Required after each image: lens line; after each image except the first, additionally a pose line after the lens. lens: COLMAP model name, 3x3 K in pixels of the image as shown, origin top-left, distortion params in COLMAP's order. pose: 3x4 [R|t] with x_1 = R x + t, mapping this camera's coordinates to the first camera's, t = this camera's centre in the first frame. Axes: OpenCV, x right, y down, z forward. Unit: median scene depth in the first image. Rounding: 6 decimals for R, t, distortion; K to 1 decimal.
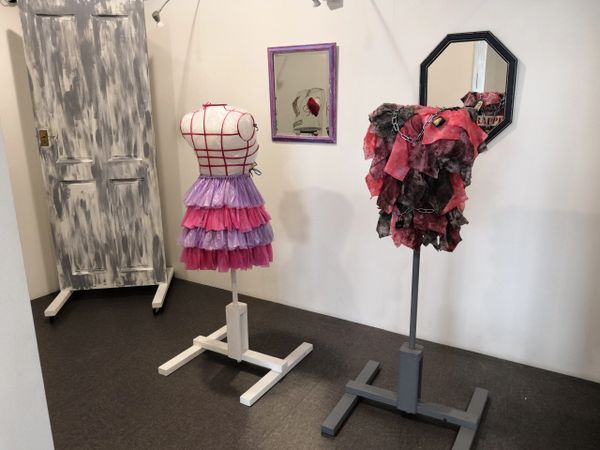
lens RADIAL K [[477.4, 0, 300.0], [0, 477.4, 225.0], [0, 0, 1]] dist [0.003744, -0.005264]
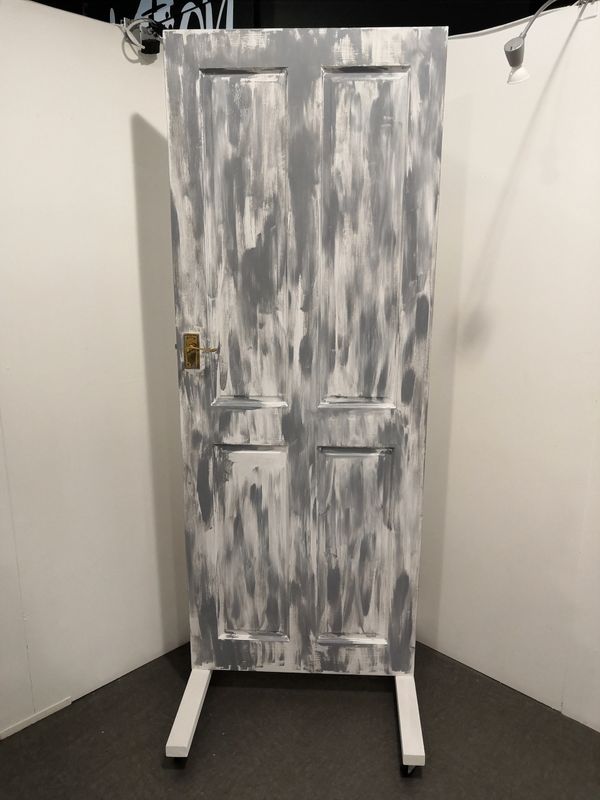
lens RADIAL K [[636.5, 0, 300.0], [0, 636.5, 400.0], [0, 0, 1]] dist [0.003744, -0.005264]
pose [[0.975187, 0.065210, -0.211560, -0.301088], [-0.069317, 0.997522, -0.012050, -0.133416], [0.210250, 0.026415, 0.977291, 0.431223]]
